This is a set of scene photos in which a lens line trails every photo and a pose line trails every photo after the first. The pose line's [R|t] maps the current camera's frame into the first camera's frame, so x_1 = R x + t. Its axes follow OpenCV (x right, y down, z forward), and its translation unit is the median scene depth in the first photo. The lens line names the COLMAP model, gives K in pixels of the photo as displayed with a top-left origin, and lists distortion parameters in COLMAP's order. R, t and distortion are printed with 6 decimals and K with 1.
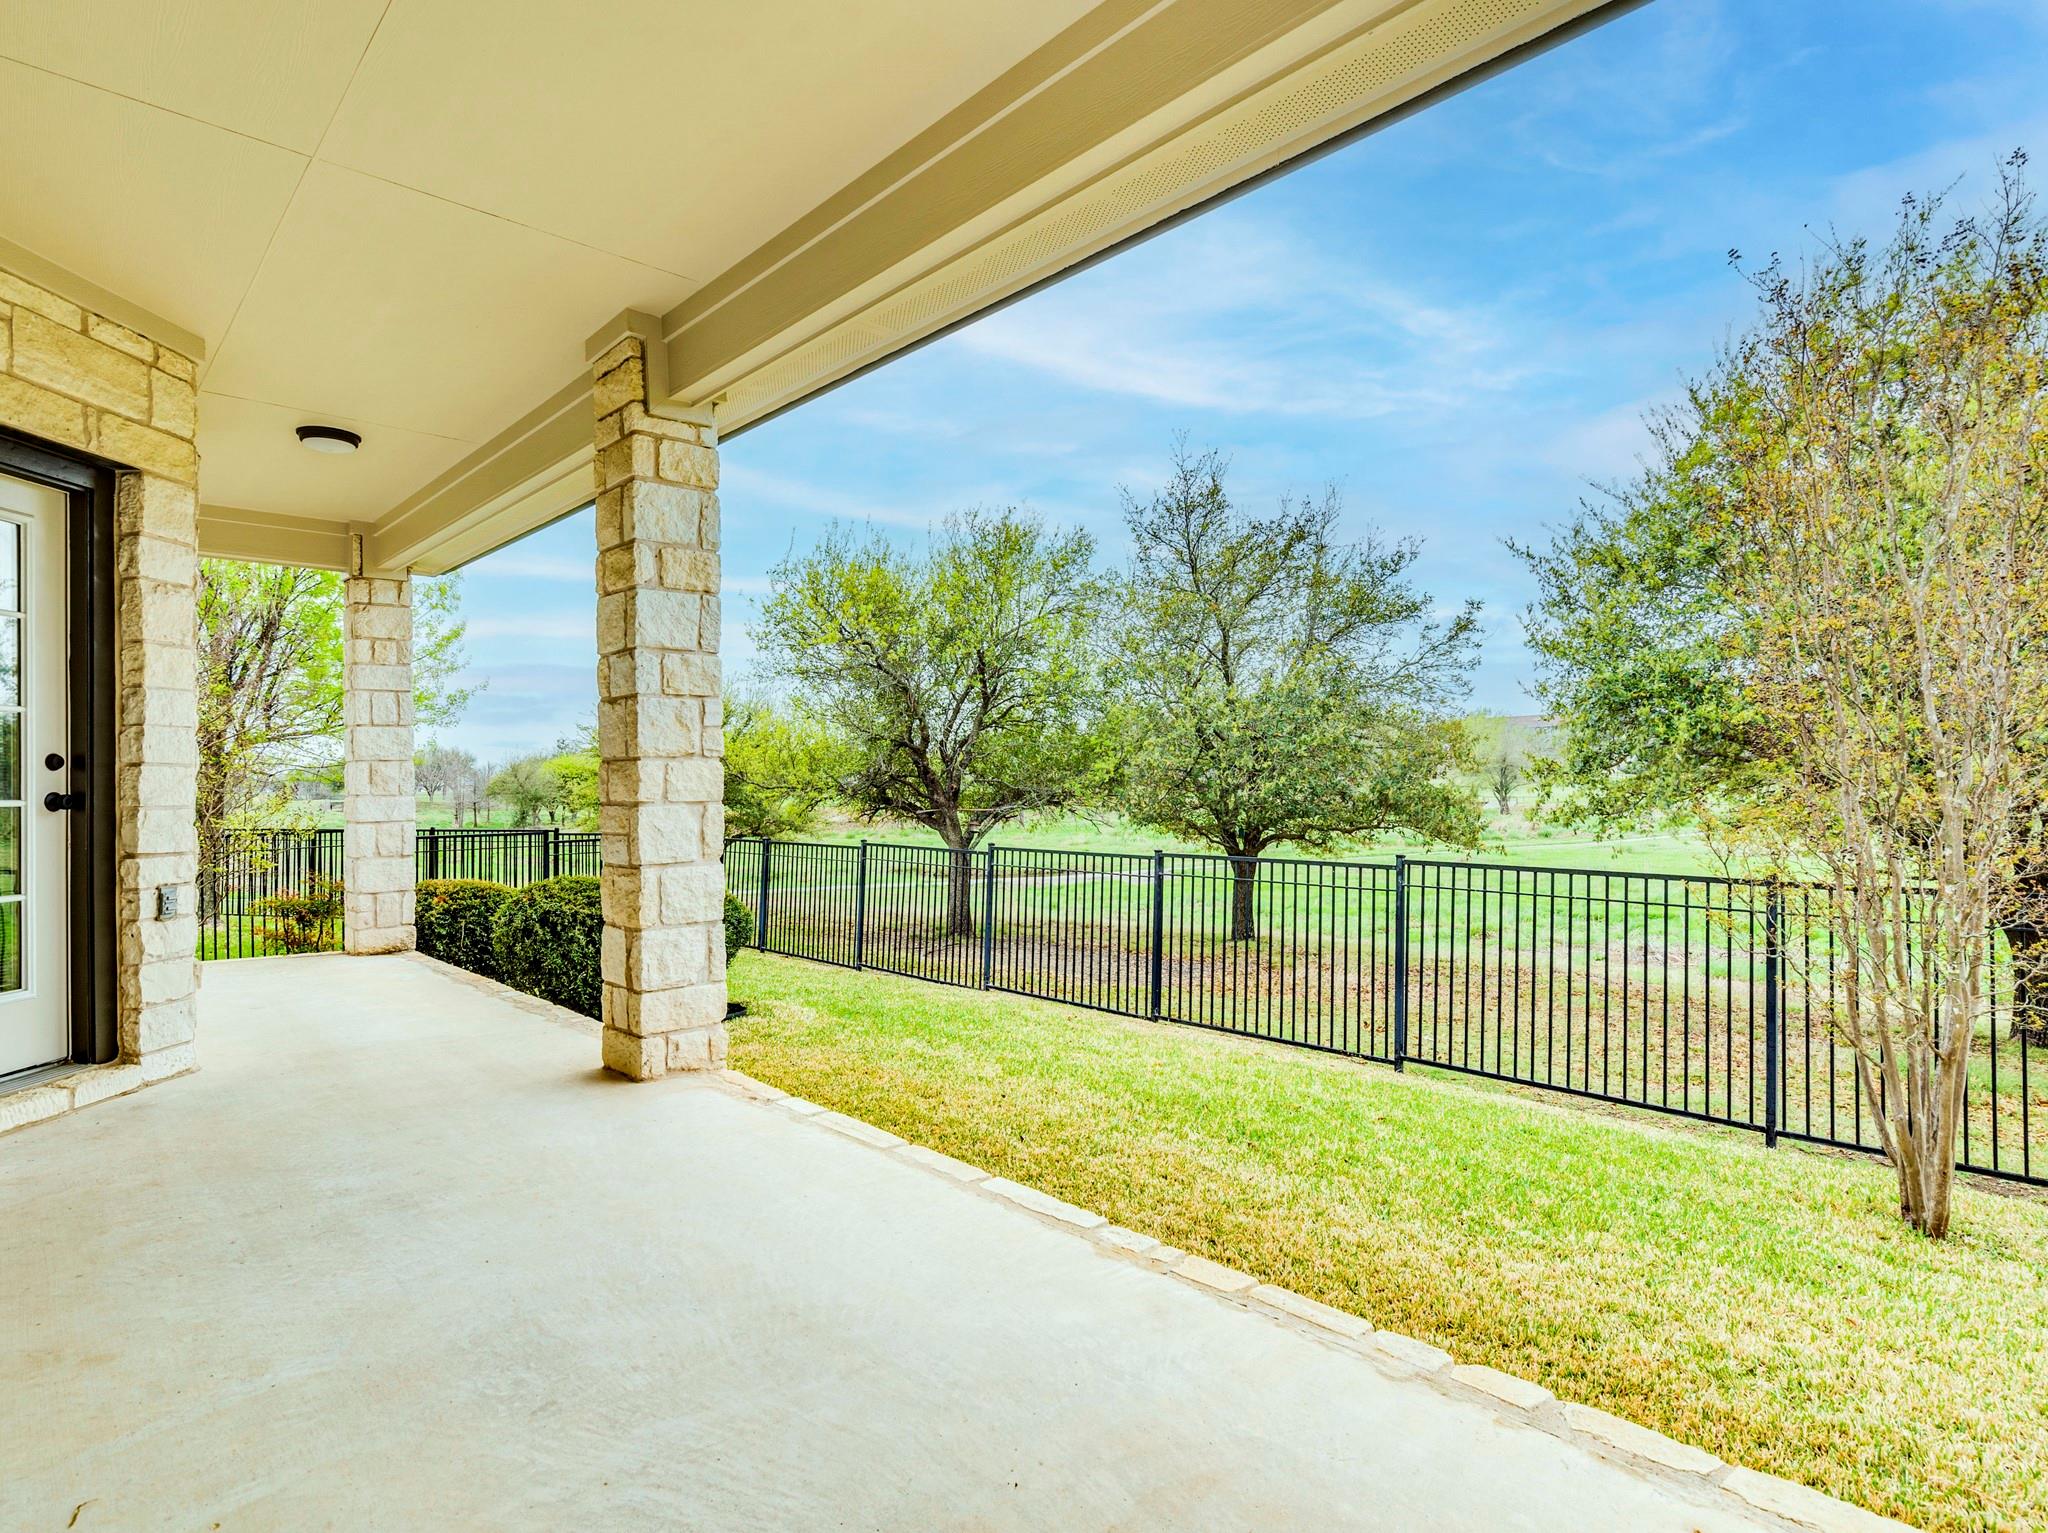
lens RADIAL K [[1080.4, 0, 993.0], [0, 1080.4, 784.6], [0, 0, 1]] dist [-0.005428, 0.001814]
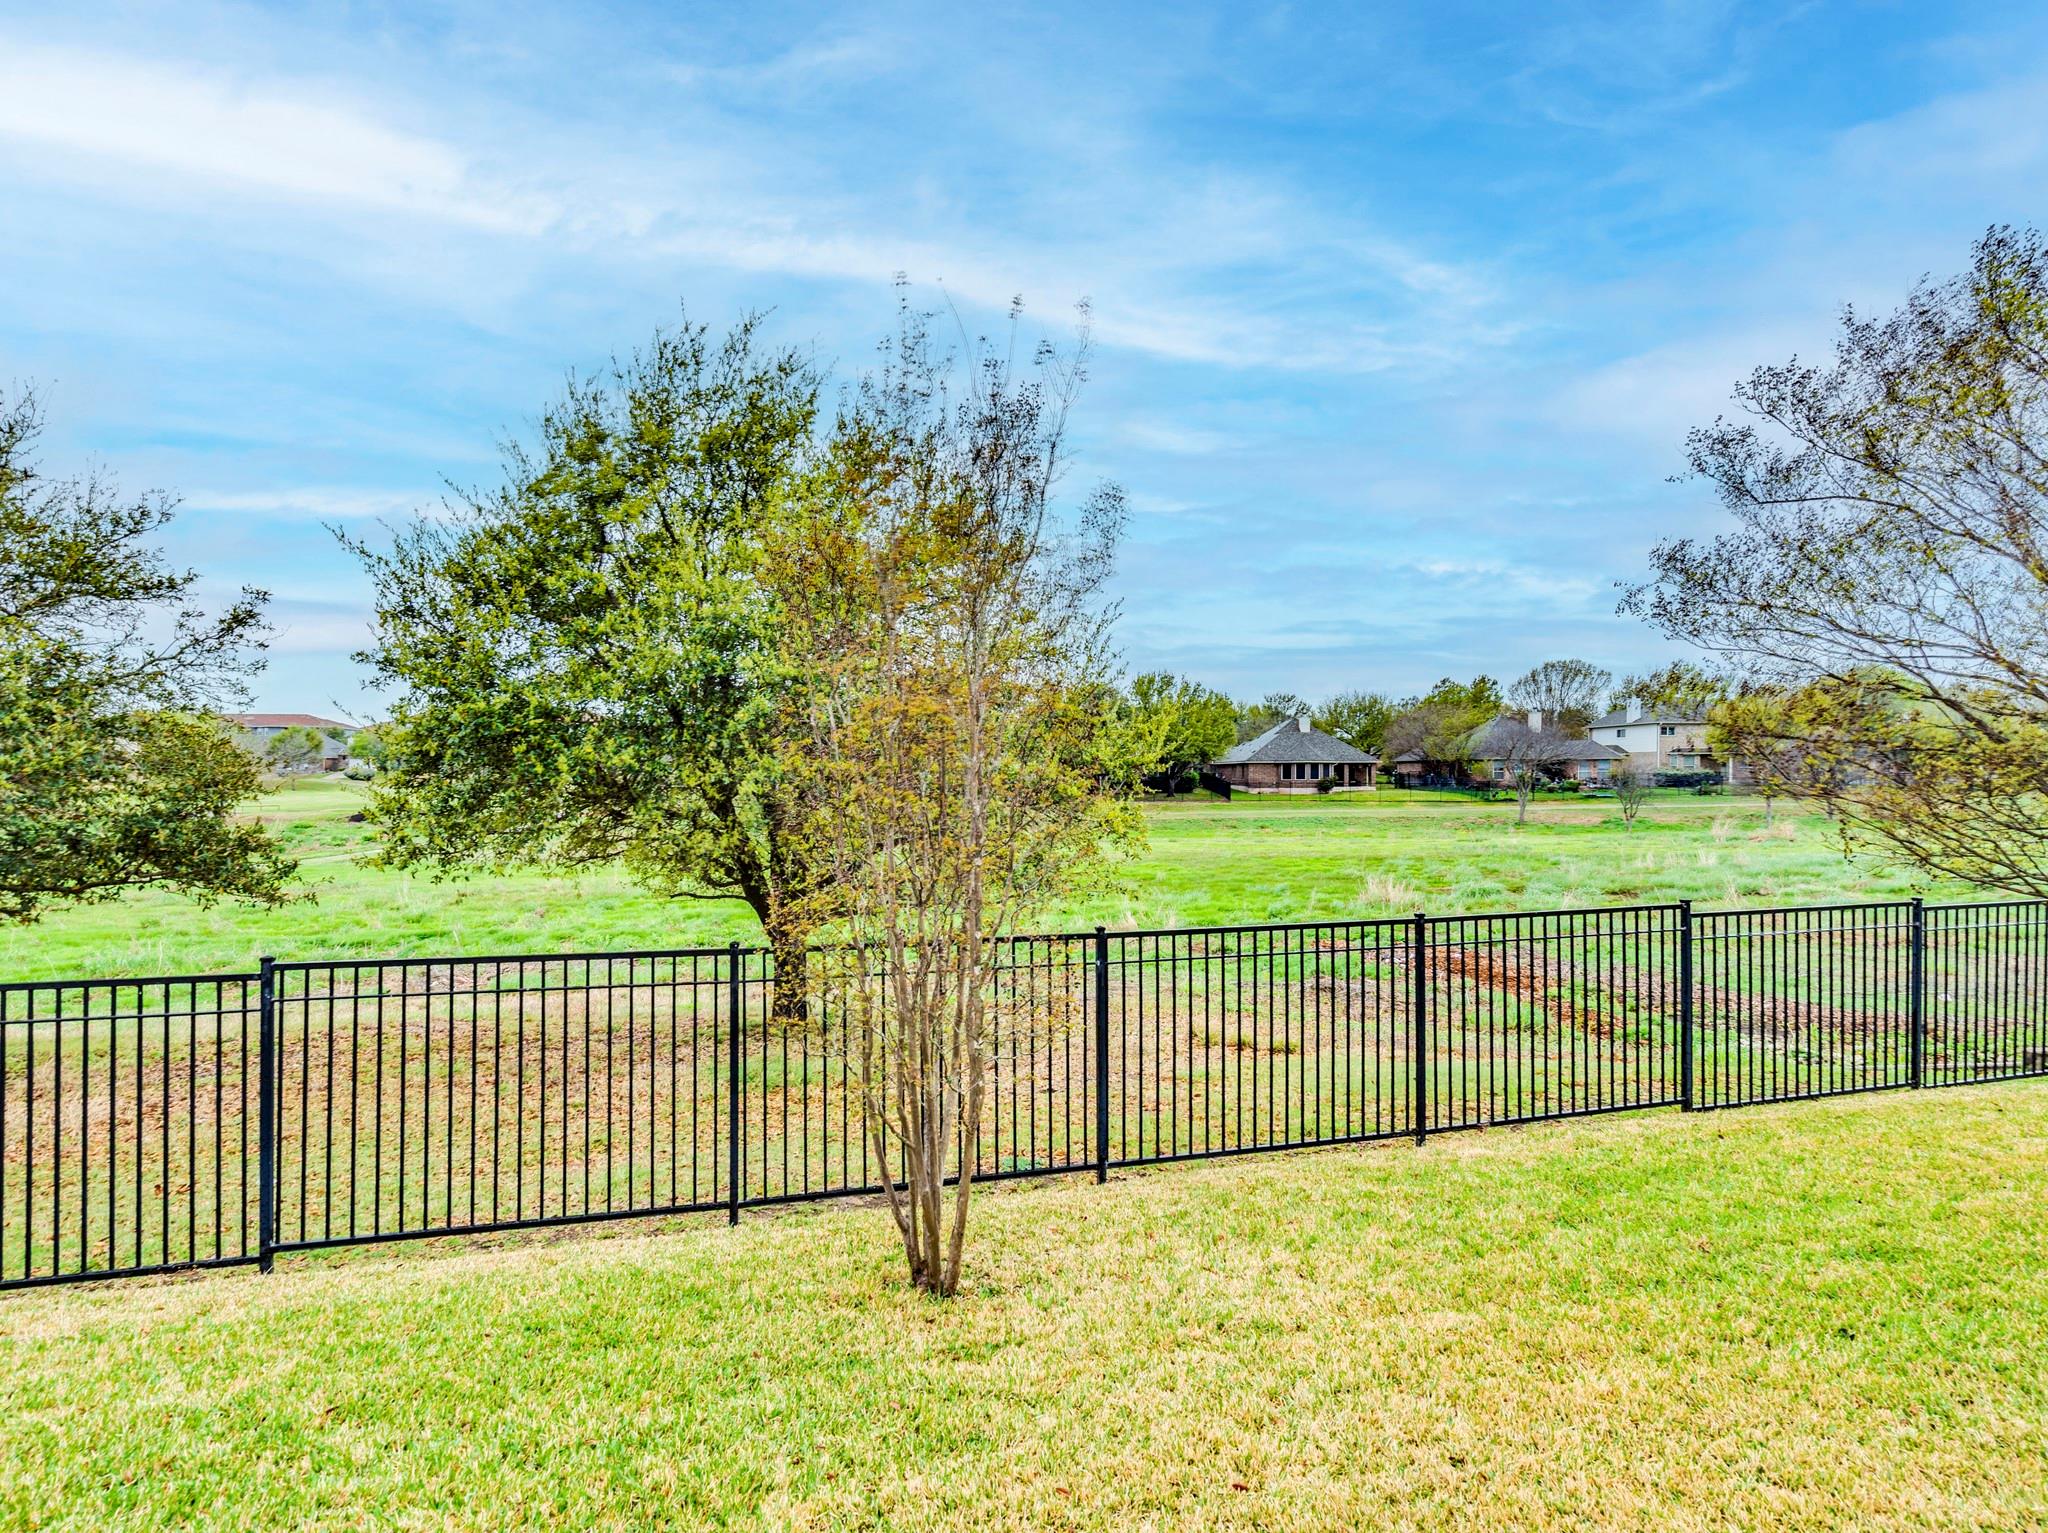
lens RADIAL K [[1046.4, 0, 1013.5], [0, 1046.4, 791.9], [0, 0, 1]] dist [-0.020654, 0.015236]
pose [[0.444439, -0.007402, 0.895778, -0.011146], [0.000508, 0.999968, 0.008010, -0.070179], [-0.895809, -0.003105, 0.444429, 0.408694]]
